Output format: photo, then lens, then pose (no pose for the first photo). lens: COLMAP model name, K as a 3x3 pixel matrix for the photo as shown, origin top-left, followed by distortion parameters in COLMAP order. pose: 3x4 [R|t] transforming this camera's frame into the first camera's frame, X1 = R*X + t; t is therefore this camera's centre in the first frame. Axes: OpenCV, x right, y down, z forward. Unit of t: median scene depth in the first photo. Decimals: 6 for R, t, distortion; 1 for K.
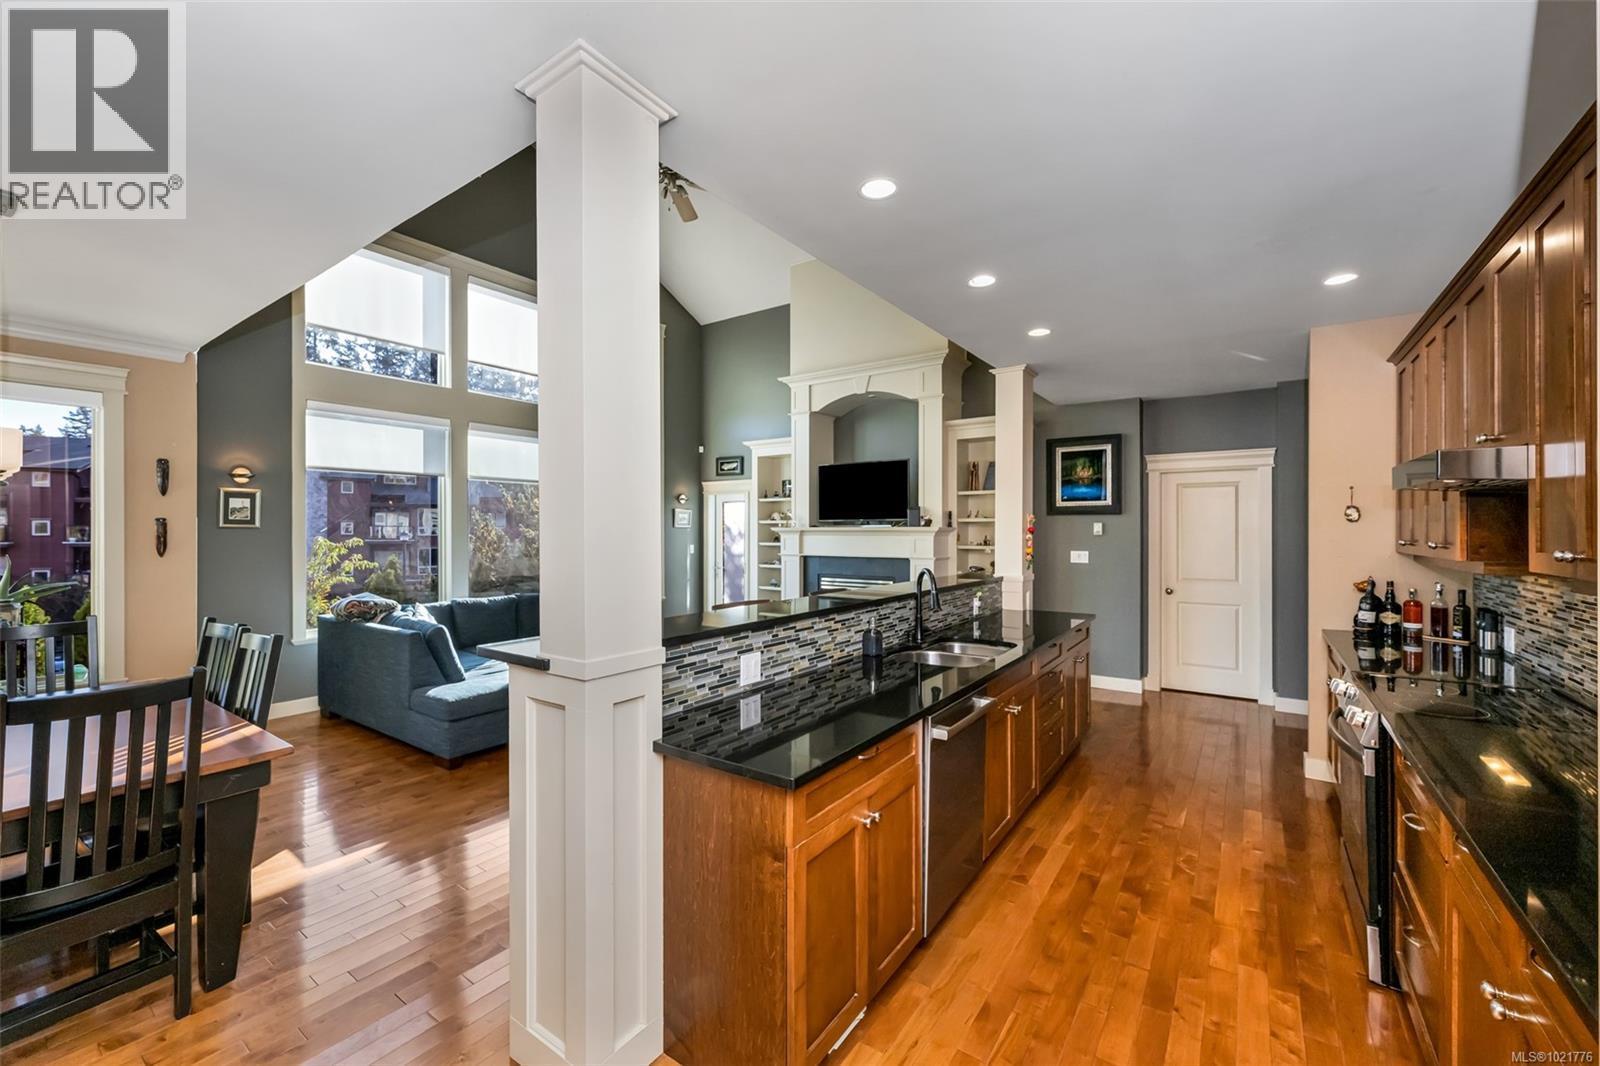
lens RADIAL K [[640.6, 0, 802.0], [0, 640.6, 527.7], [0, 0, 1]] dist [-0.001233, -0.000181]
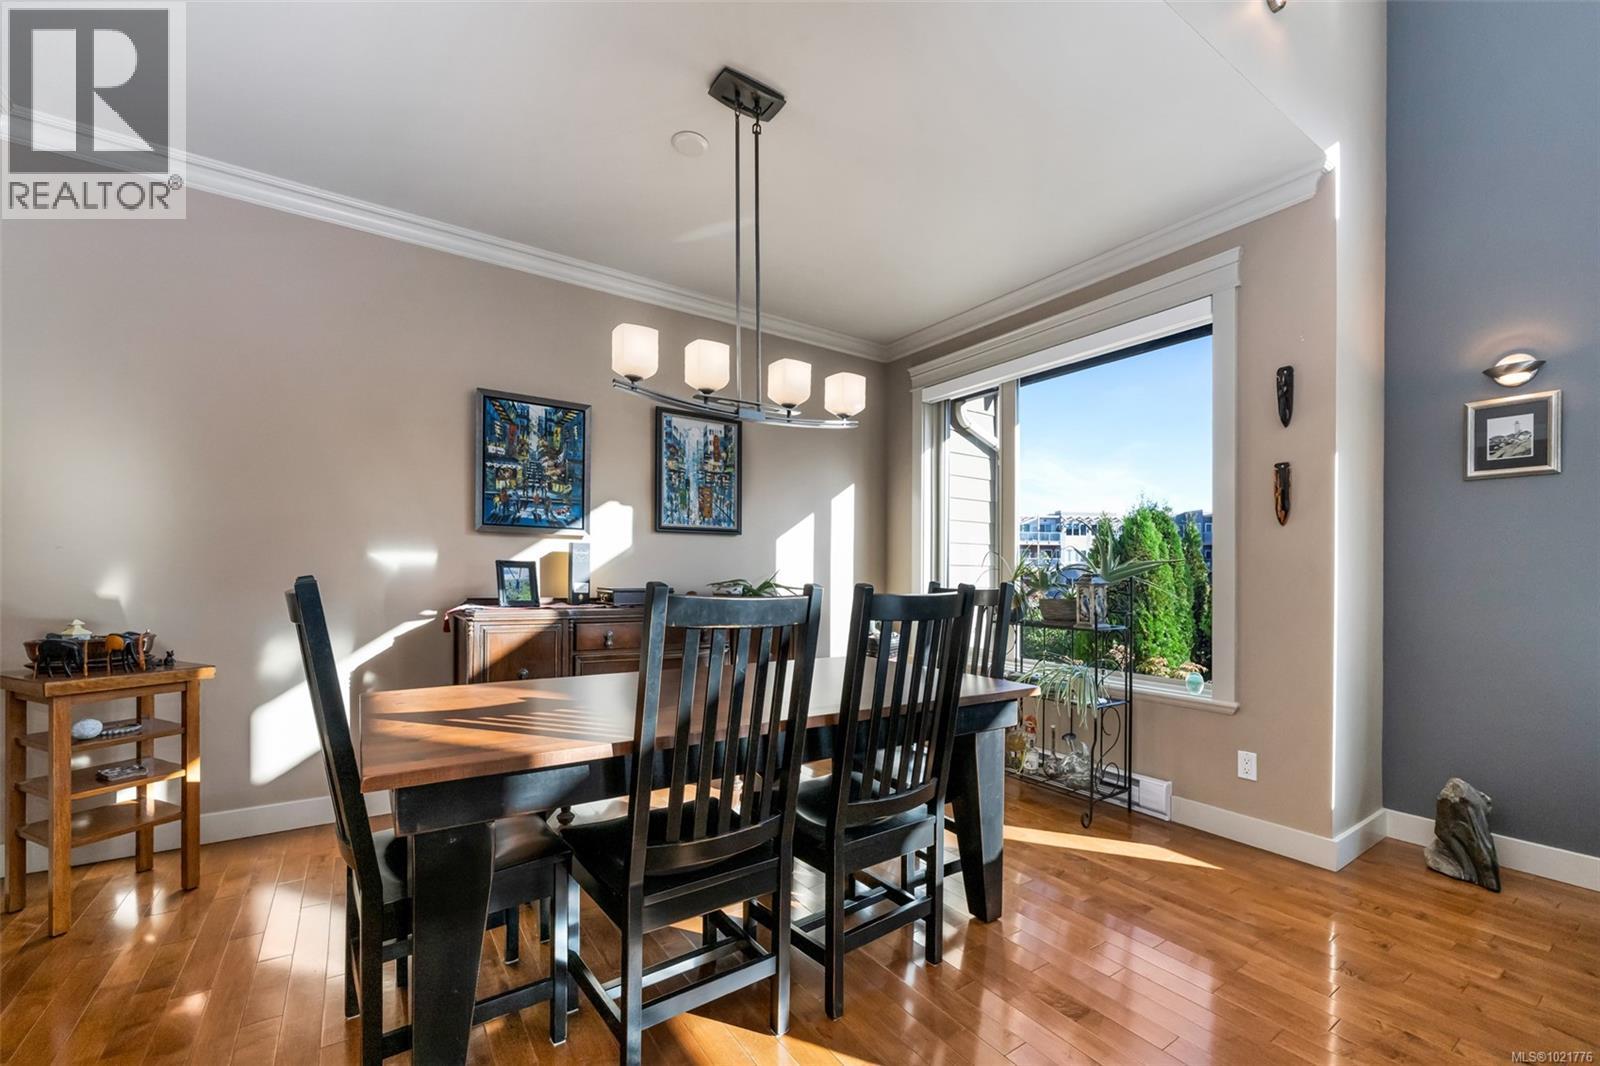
lens RADIAL K [[644.1, 0, 792.9], [0, 644.1, 580.7], [0, 0, 1]] dist [-0.000879, -0.000268]
pose [[-0.354457, 0.003721, -0.935065, -0.141669], [-0.005299, 0.999968, 0.005988, 0.056960], [0.935057, 0.007077, -0.354426, 0.447915]]
